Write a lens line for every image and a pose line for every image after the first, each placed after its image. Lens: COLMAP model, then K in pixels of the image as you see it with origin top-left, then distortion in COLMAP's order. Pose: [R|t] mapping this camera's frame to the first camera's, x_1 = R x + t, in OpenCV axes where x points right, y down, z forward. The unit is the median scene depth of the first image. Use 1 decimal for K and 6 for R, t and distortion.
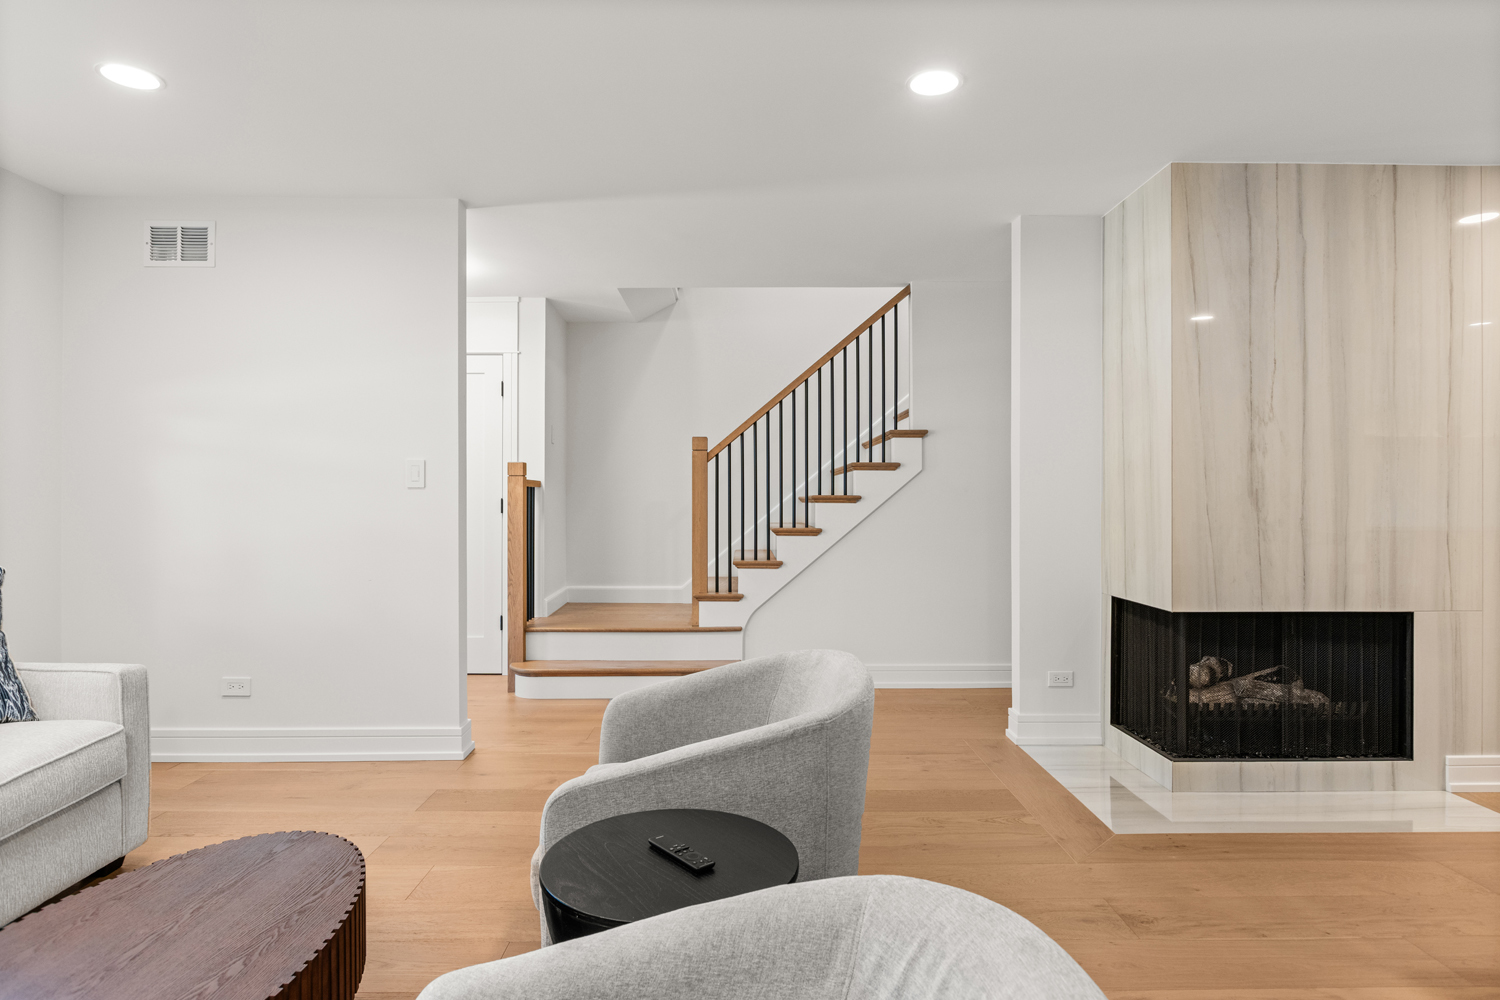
lens RADIAL K [[836.5, 0, 748.5], [0, 836.5, 496.7], [0, 0, 1]] dist [0.001751, -0.000855]
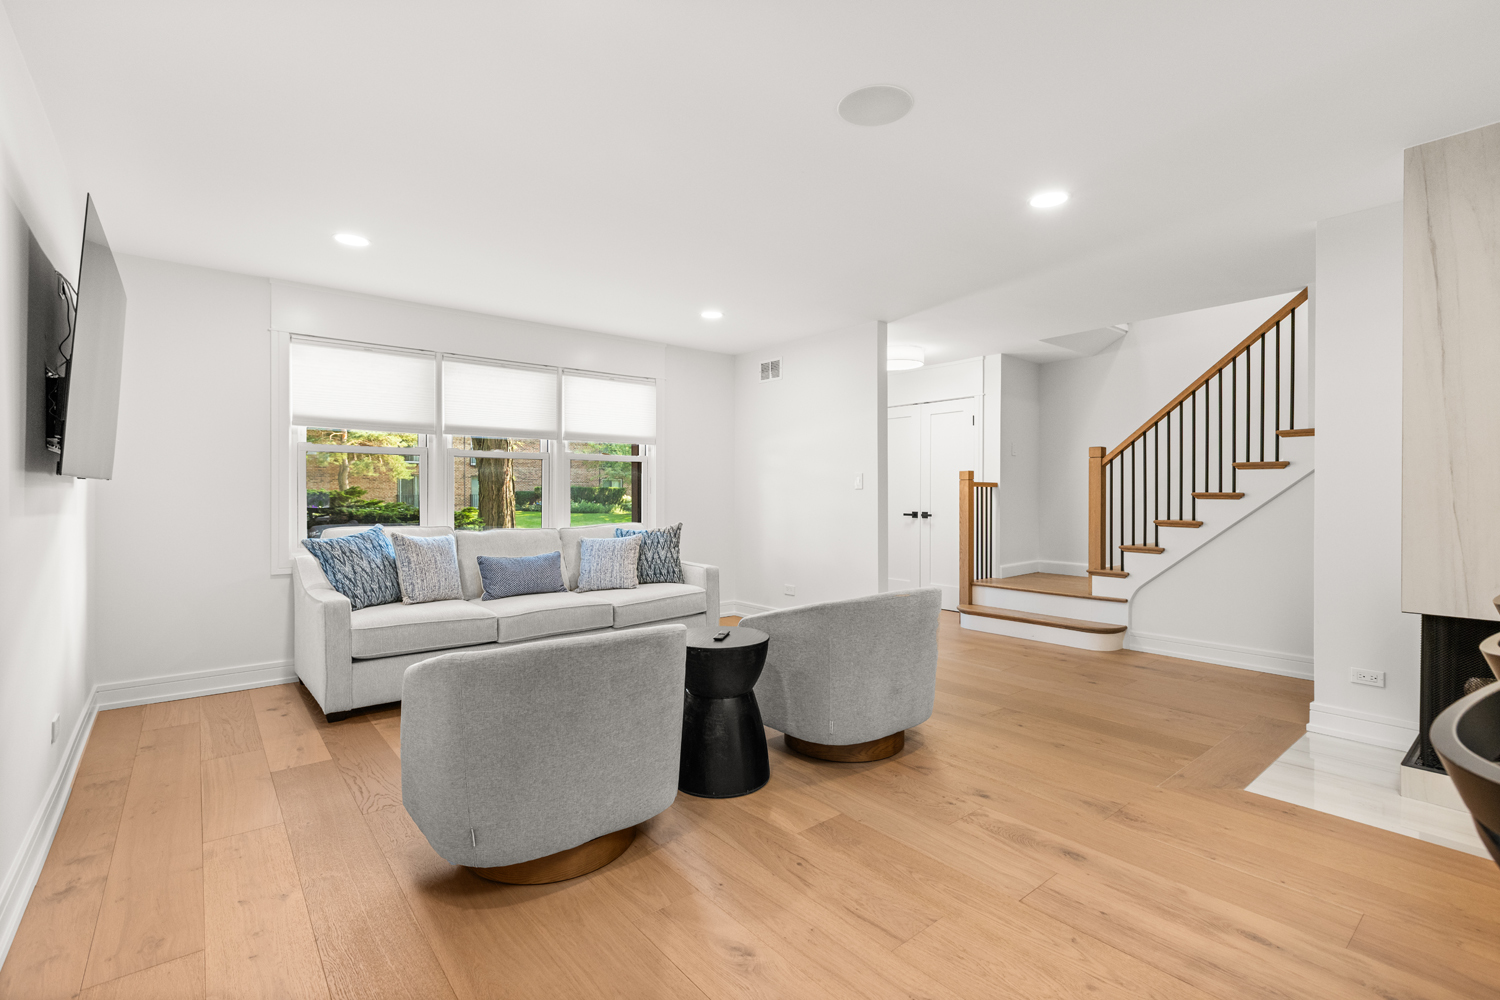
lens RADIAL K [[667.2, 0, 747.6], [0, 667.2, 498.9], [0, 0, 1]] dist [-0.001458, -0.000197]
pose [[0.631206, 0.005425, -0.775596, 0.399941], [0.000767, 0.999971, 0.007619, -0.000271], [0.775615, -0.005404, 0.631184, -0.052943]]
